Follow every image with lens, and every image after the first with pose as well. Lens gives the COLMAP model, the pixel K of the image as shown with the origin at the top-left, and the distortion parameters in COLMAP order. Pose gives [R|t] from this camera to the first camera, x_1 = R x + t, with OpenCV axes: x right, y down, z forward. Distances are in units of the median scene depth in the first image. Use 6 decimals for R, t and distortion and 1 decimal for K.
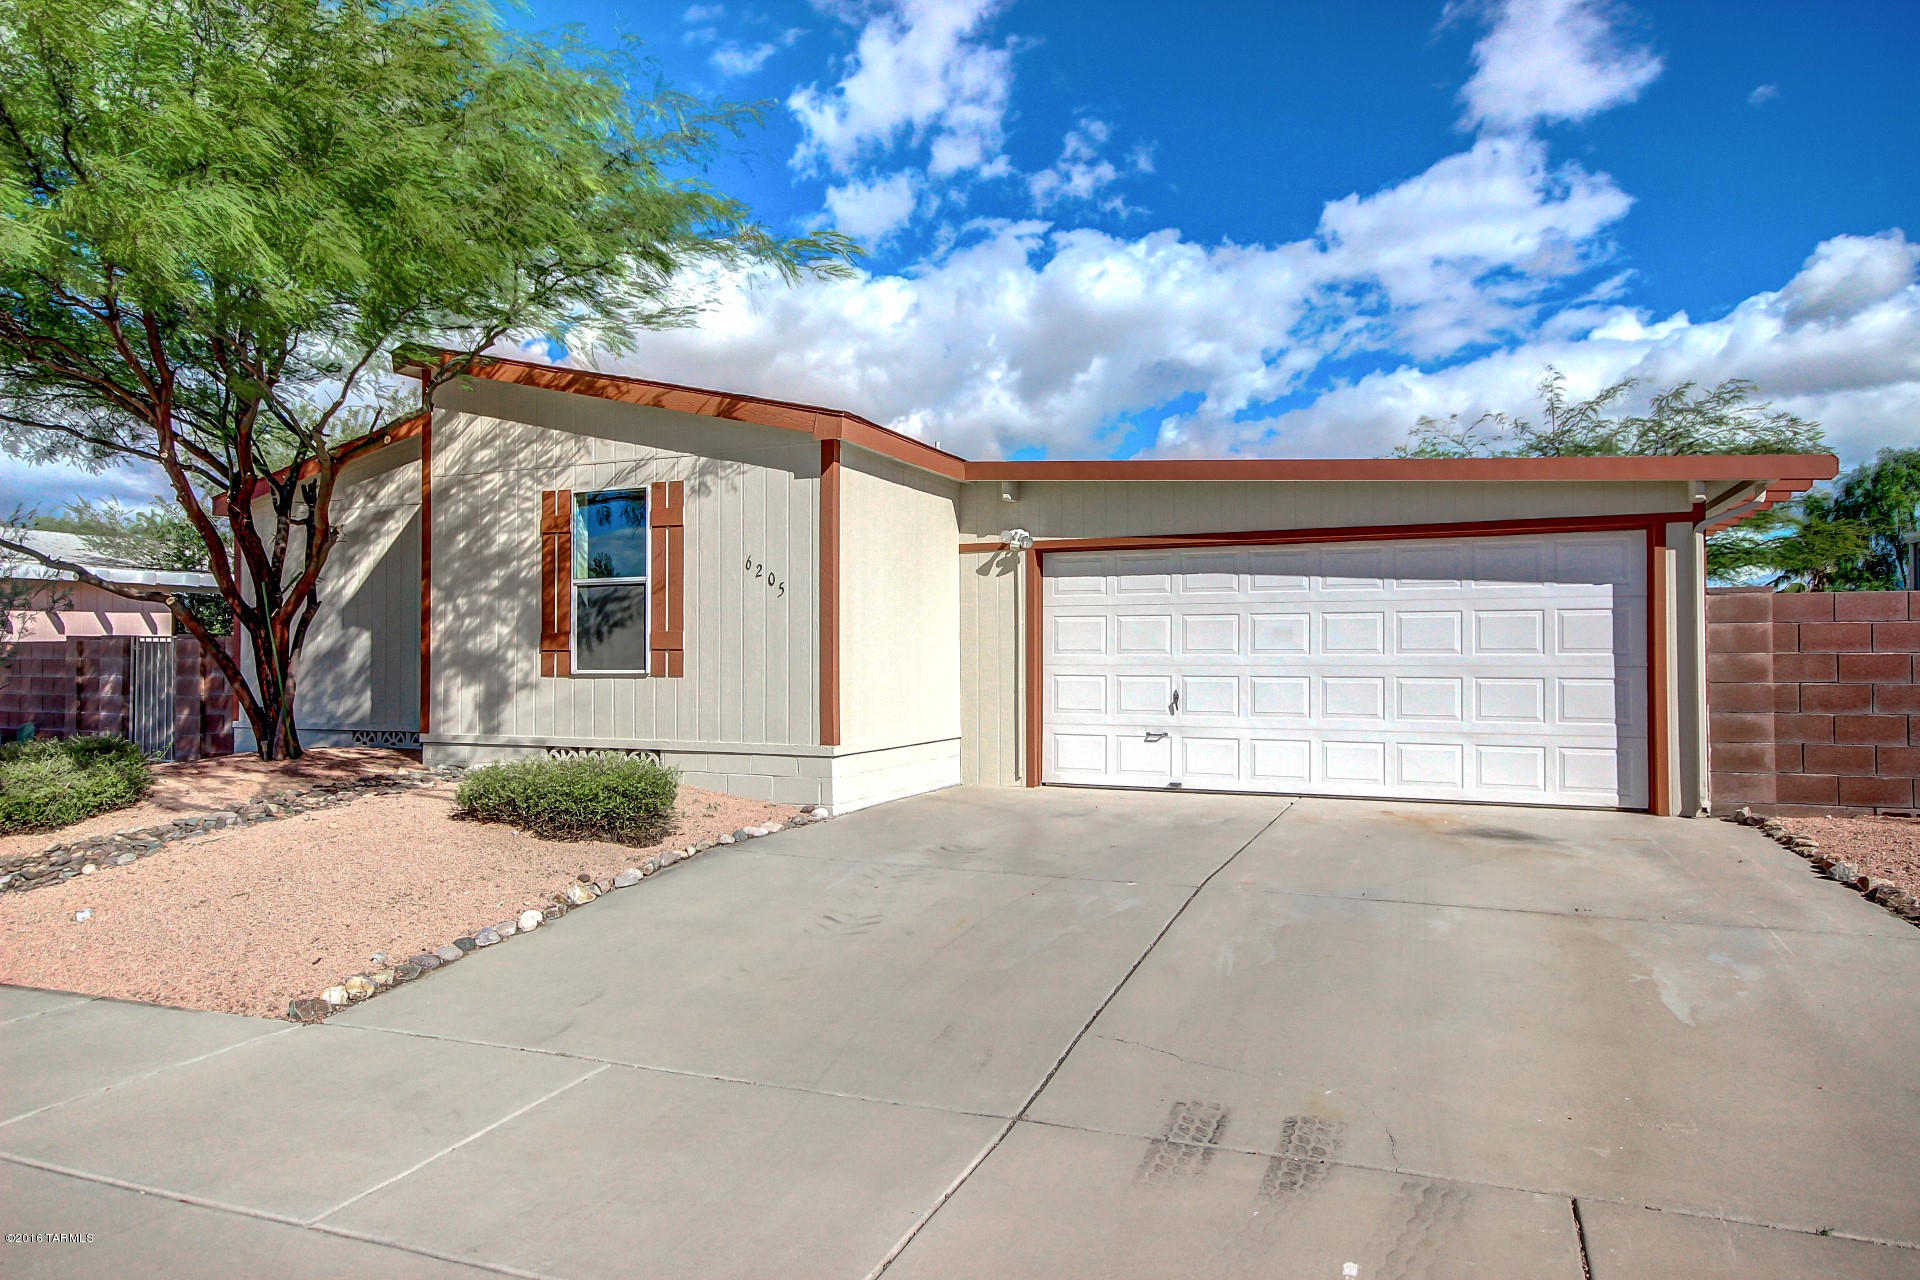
lens RADIAL K [[1200.7, 0, 960.0], [0, 1200.7, 640.0], [0, 0, 1]] dist [-0.000069, -0.000164]
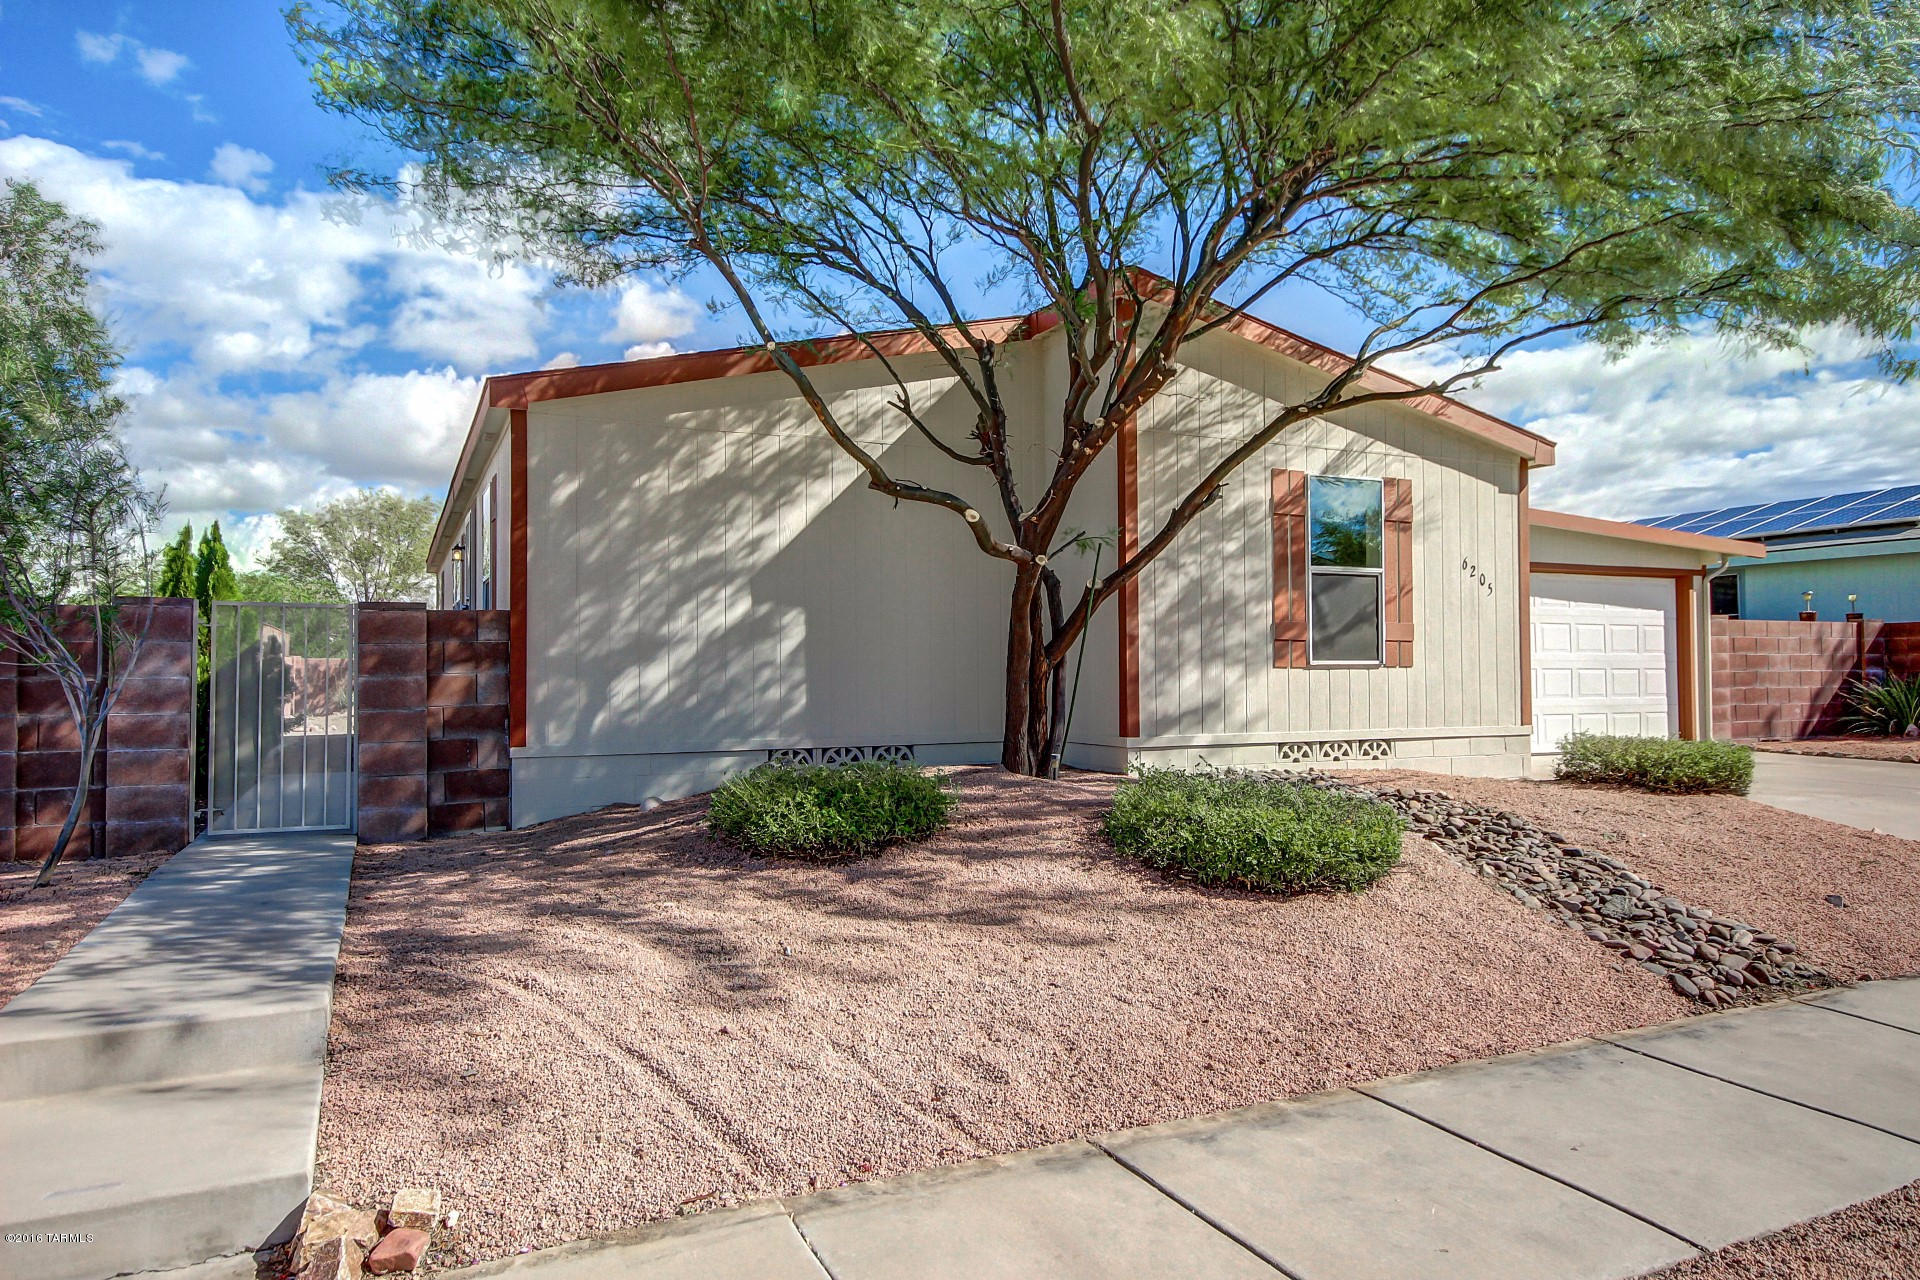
lens RADIAL K [[1200.7, 0, 960.0], [0, 1200.7, 640.0], [0, 0, 1]] dist [-0.000069, -0.000164]
pose [[0.674714, 0.017169, 0.737880, -1.248669], [-0.009994, 0.999850, -0.014127, 0.025198], [-0.738012, 0.002157, 0.674784, 0.576684]]
